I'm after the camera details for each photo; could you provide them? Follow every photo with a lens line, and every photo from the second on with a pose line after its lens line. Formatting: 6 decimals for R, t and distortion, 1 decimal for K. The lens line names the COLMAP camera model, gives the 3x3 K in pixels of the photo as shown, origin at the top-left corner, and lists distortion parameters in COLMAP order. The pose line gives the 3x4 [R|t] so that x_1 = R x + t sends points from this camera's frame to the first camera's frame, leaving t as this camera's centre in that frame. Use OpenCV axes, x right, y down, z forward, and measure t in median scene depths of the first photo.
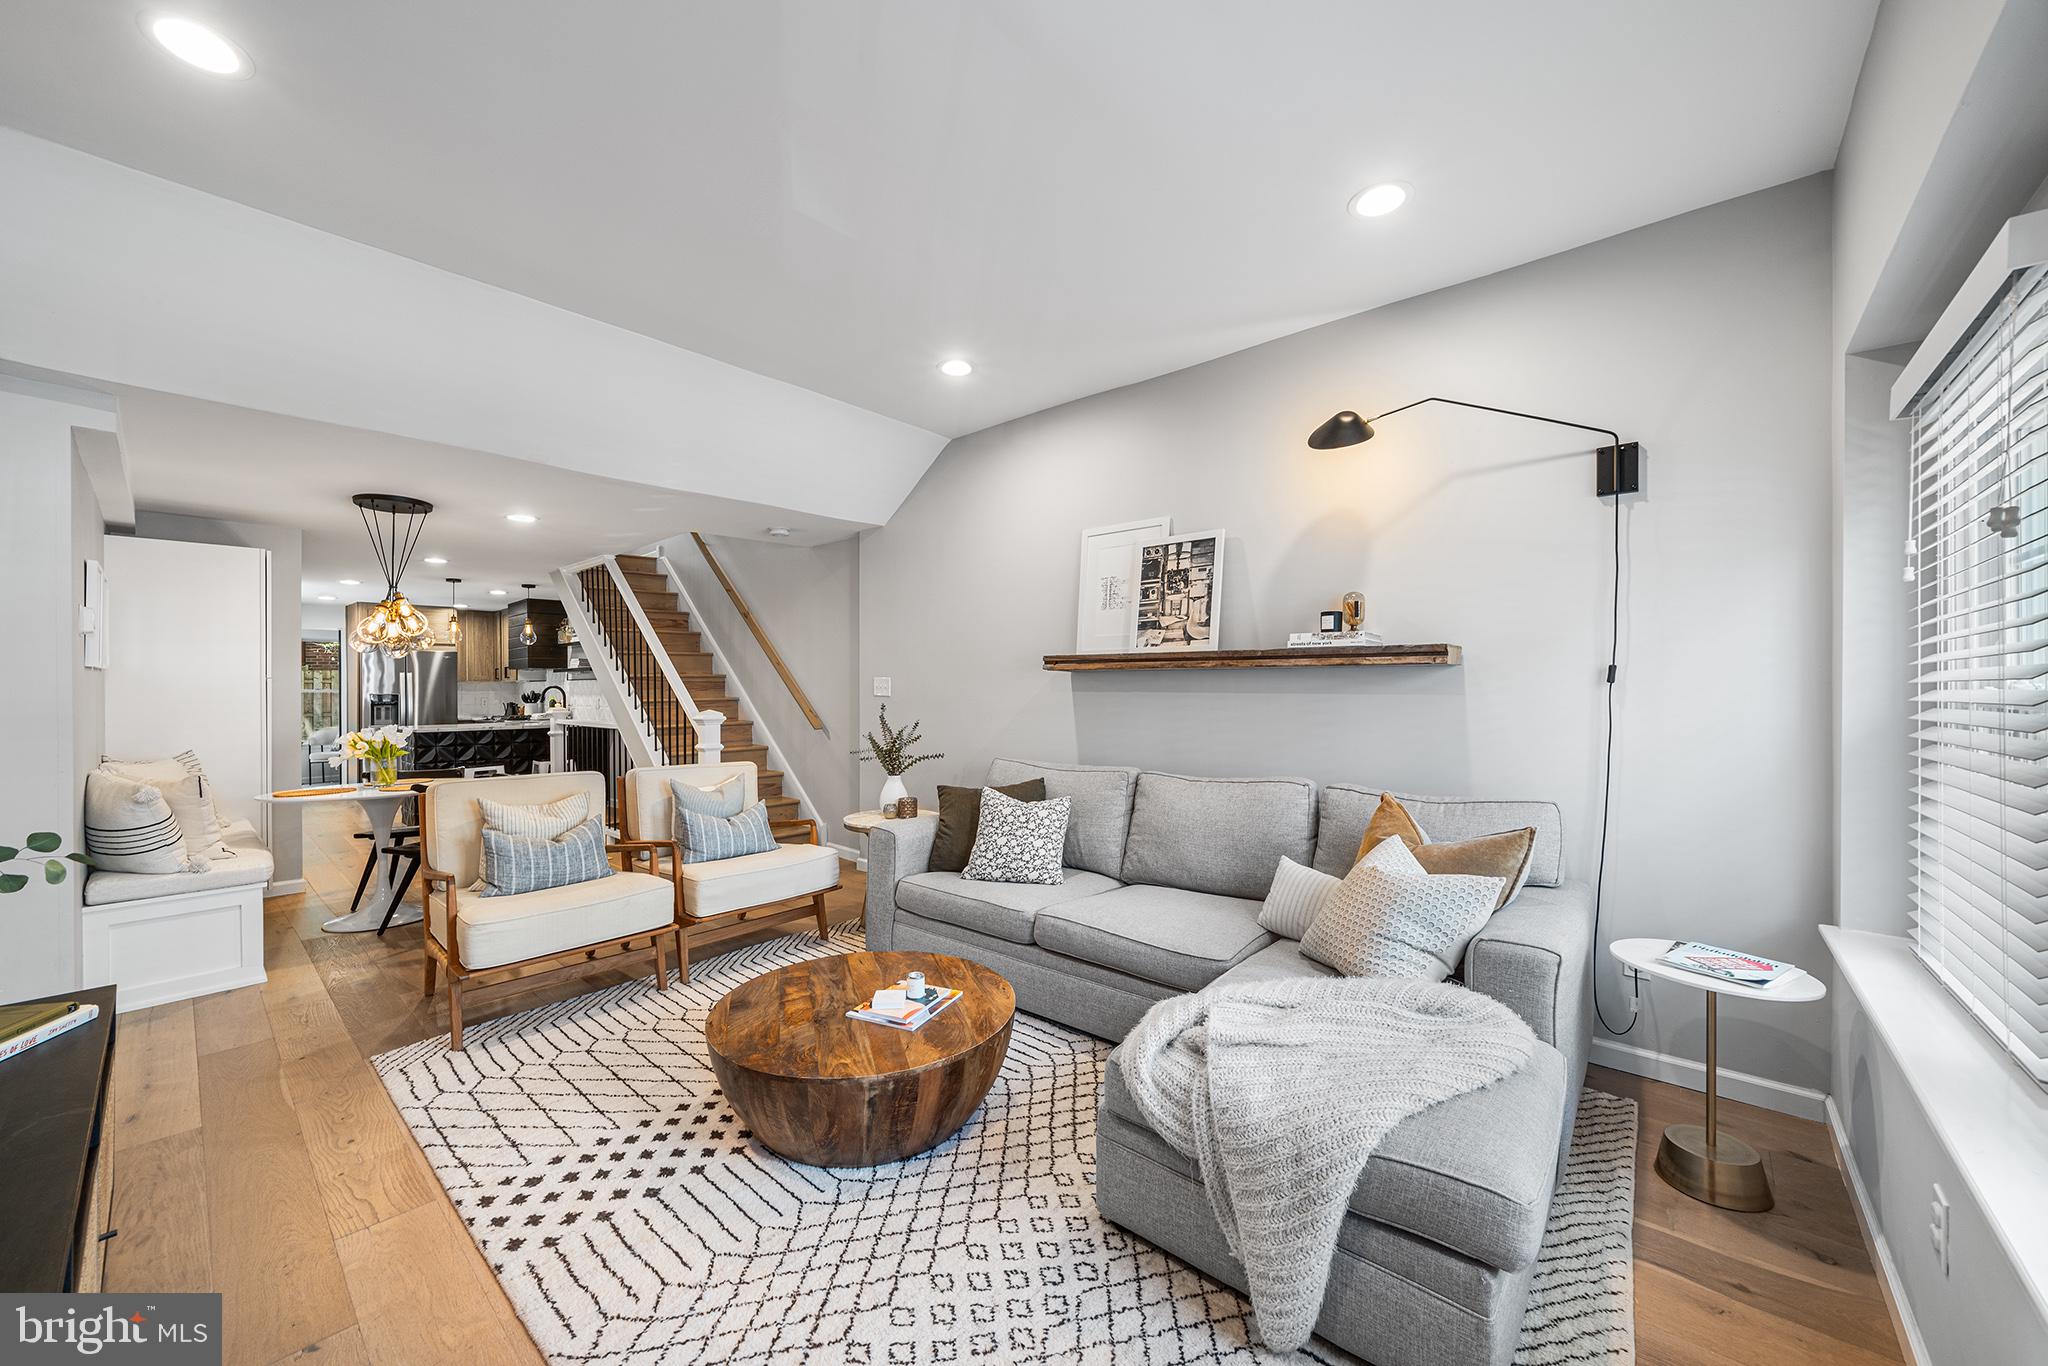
lens RADIAL K [[758.4, 0, 1019.4], [0, 758.4, 689.2], [0, 0, 1]] dist [-0.001366, -0.000032]
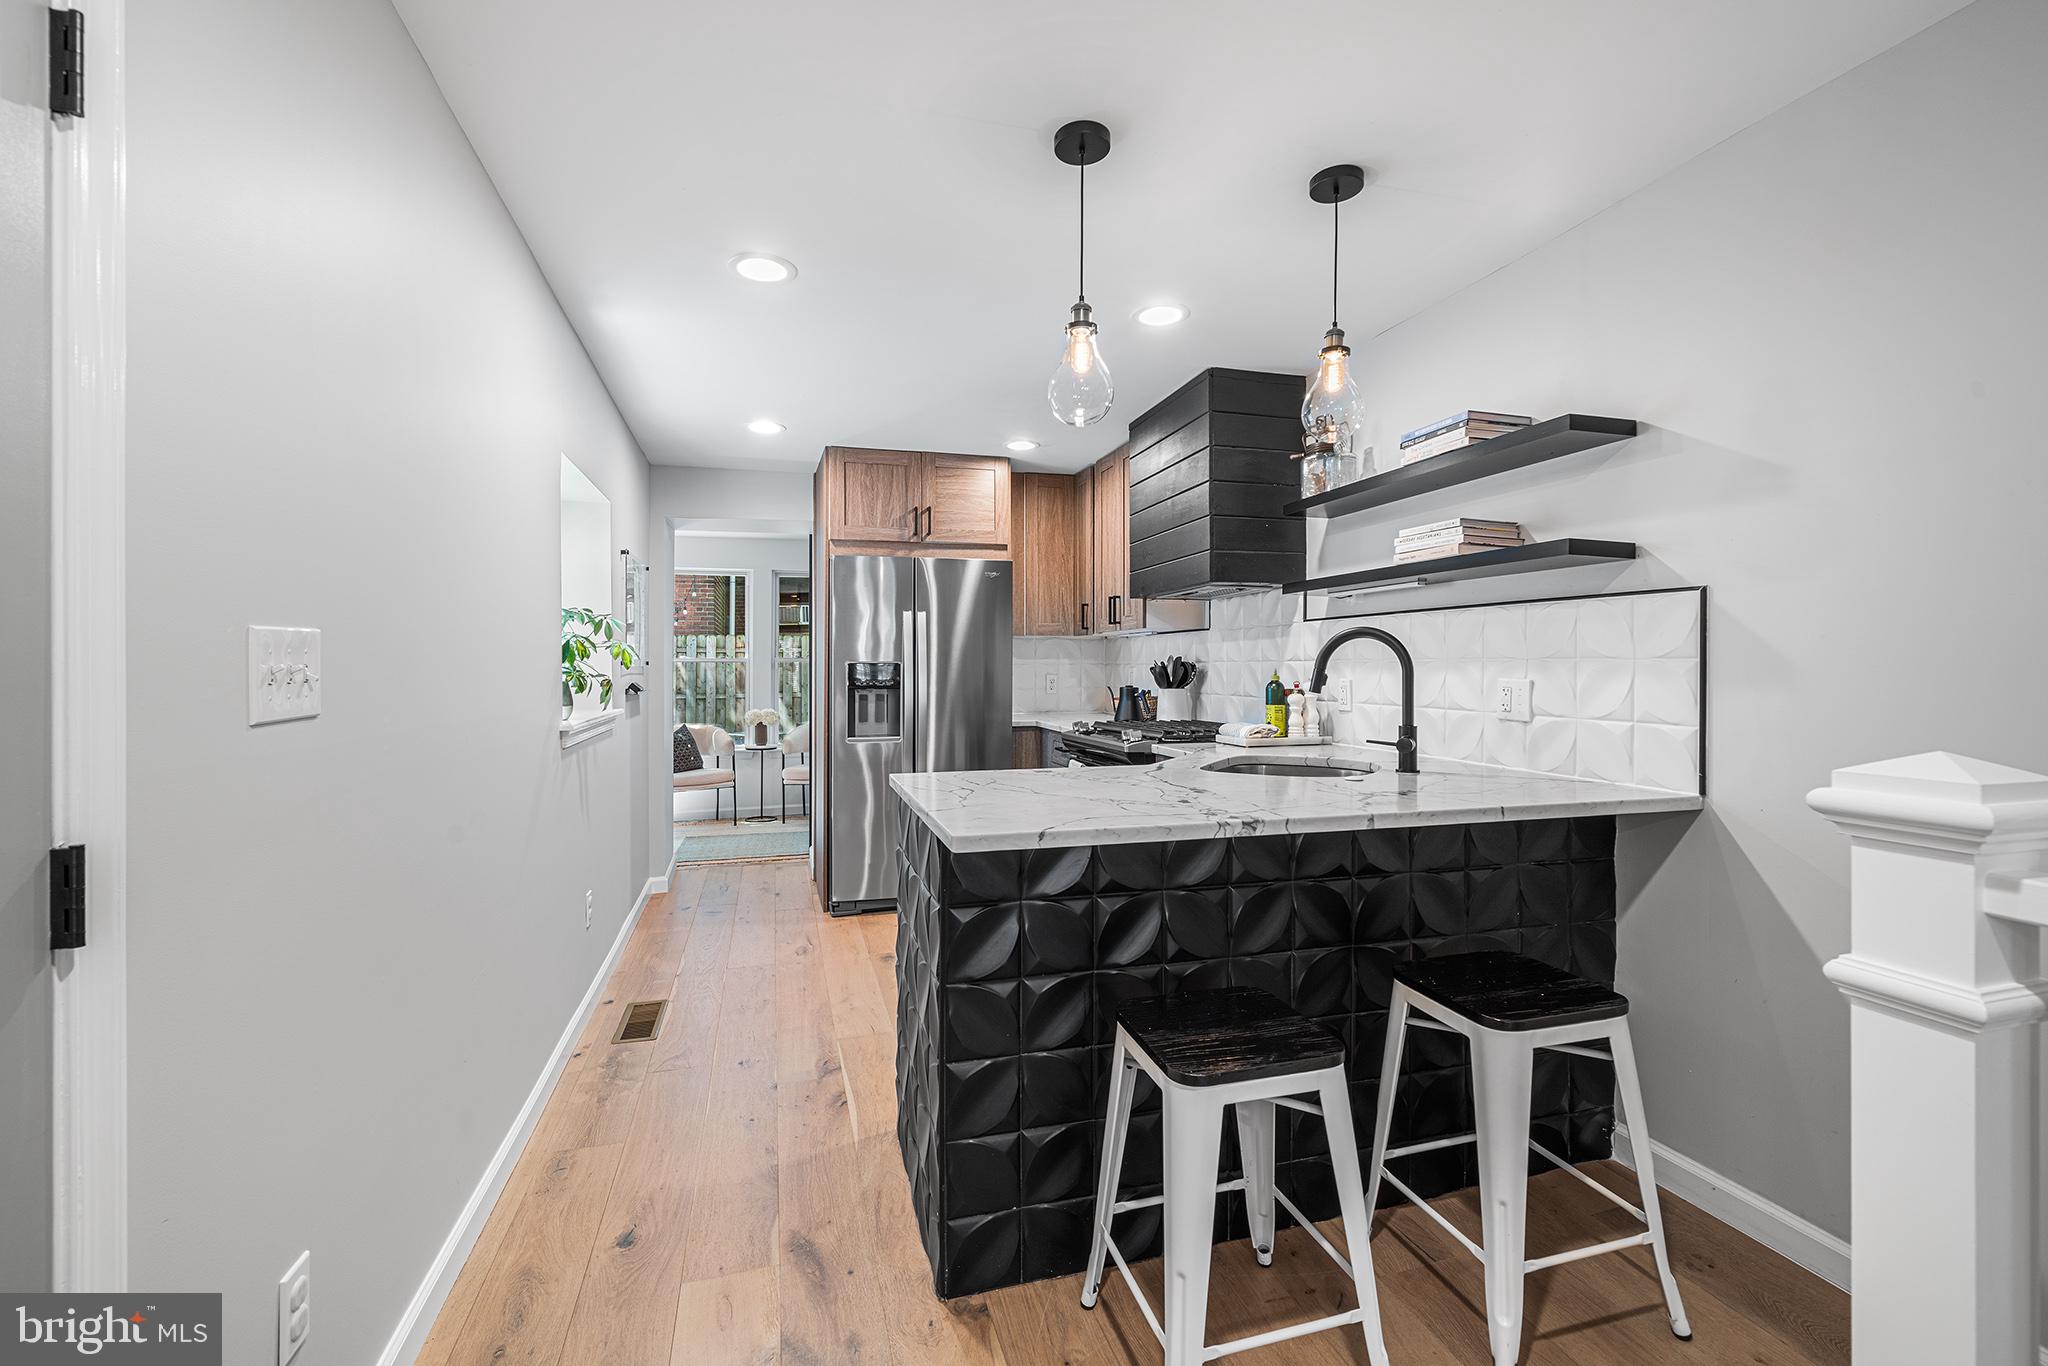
lens RADIAL K [[875.2, 0, 1018.7], [0, 875.2, 659.4], [0, 0, 1]] dist [-0.002364, -0.000194]
pose [[0.844849, 0.000373, -0.535005, -1.267558], [-0.005435, 0.999954, -0.007886, 0.020419], [0.534977, 0.009570, 0.844812, 1.570397]]
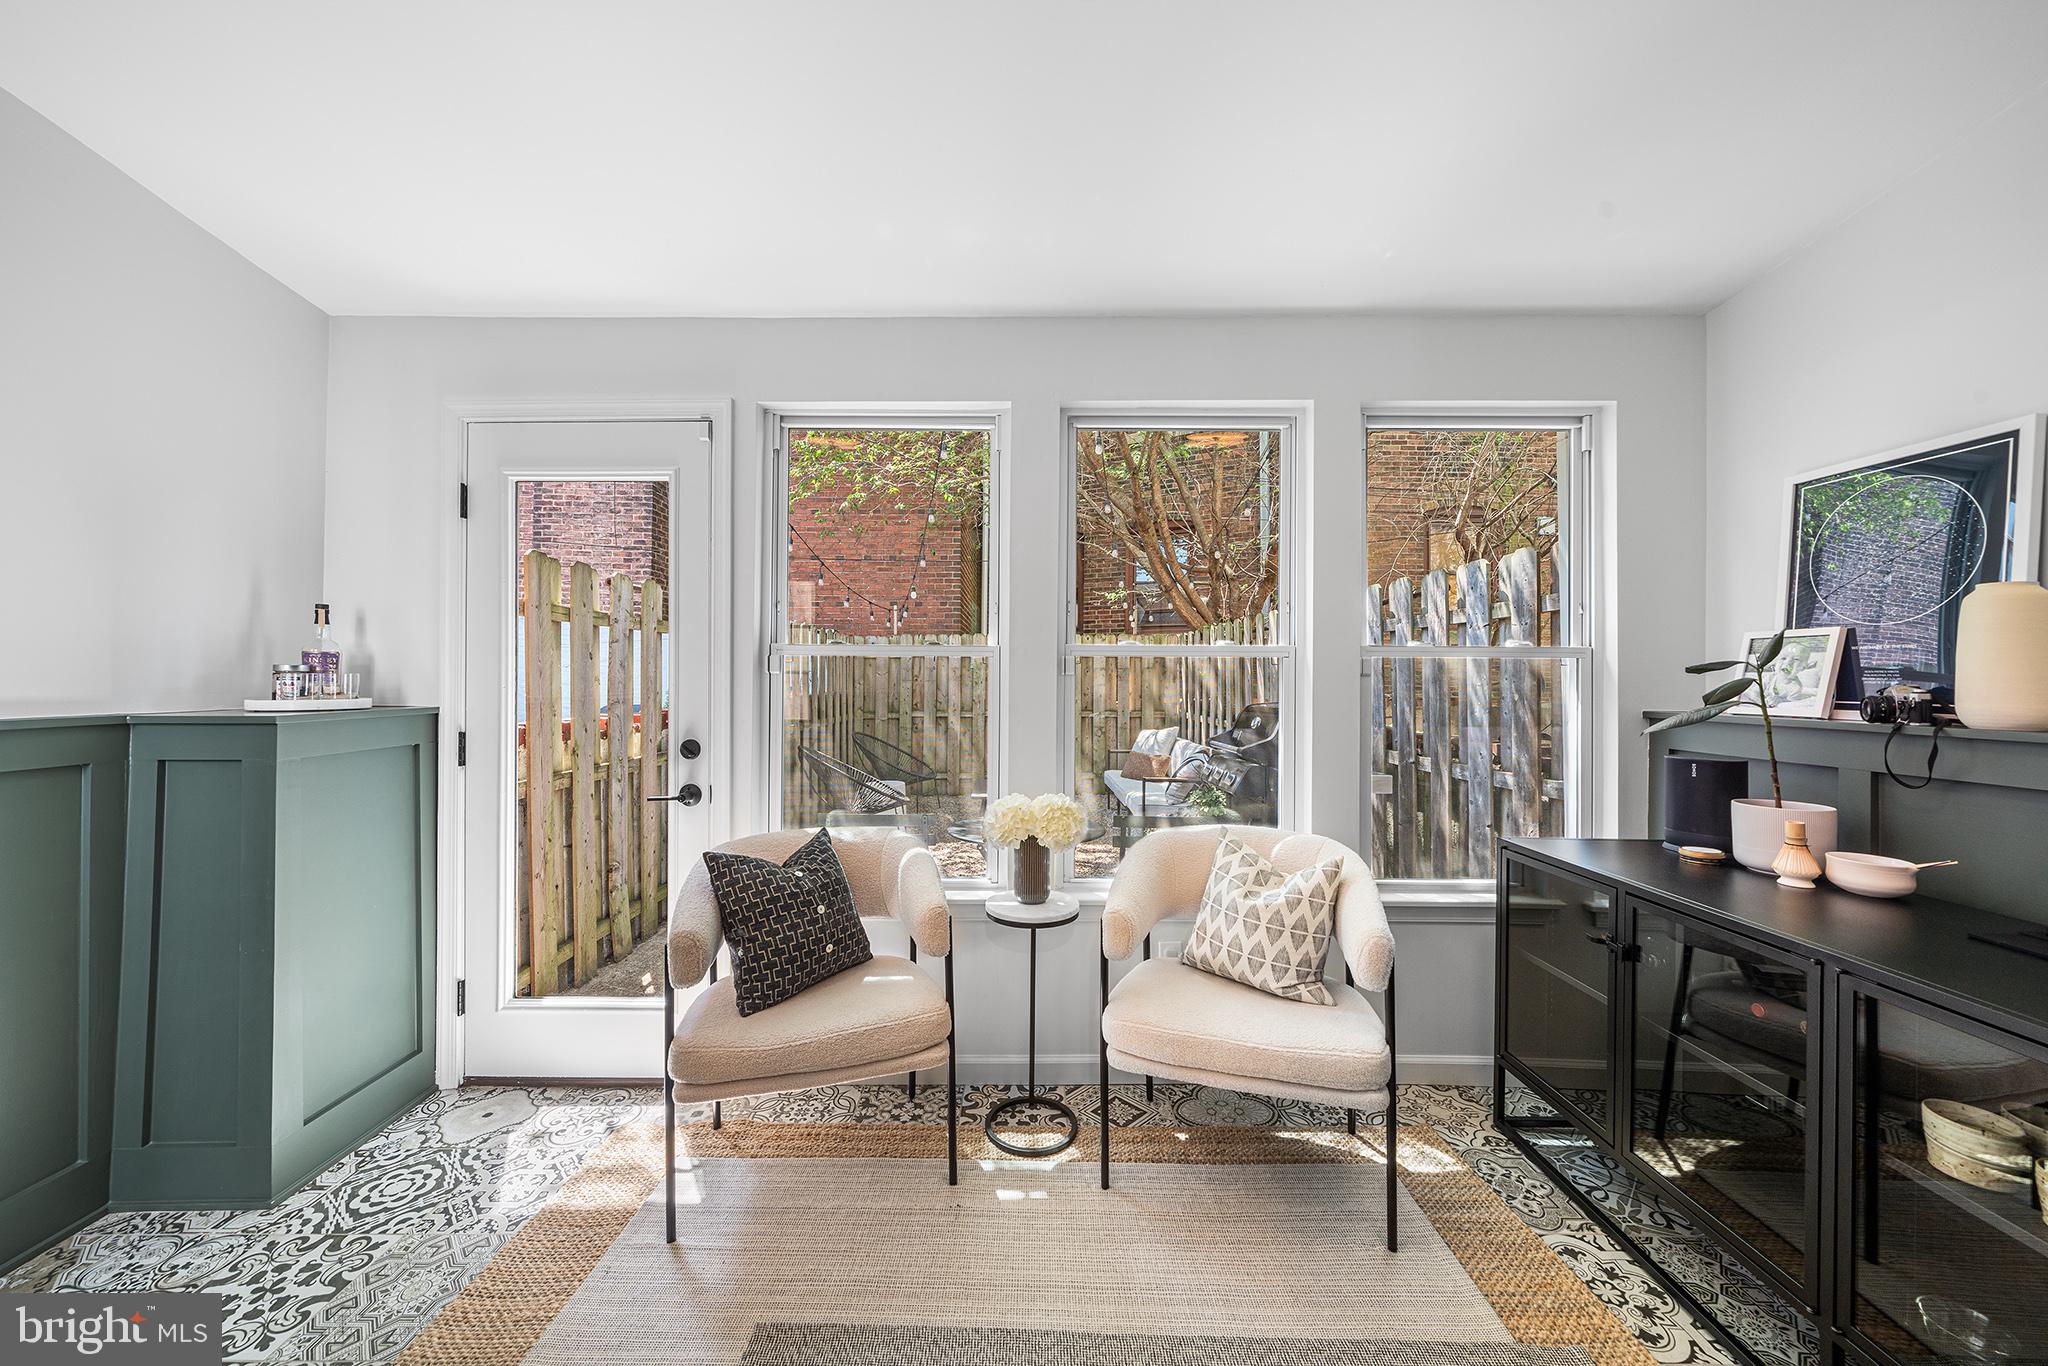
lens RADIAL K [[732.9, 0, 1026.8], [0, 732.9, 670.6], [0, 0, 1]] dist [-0.000743, -0.000280]
pose [[0.672352, 0.001690, -0.740230, -2.413173], [-0.012314, 0.999885, -0.008902, 0.029920], [0.740129, 0.015101, 0.672295, 2.556100]]
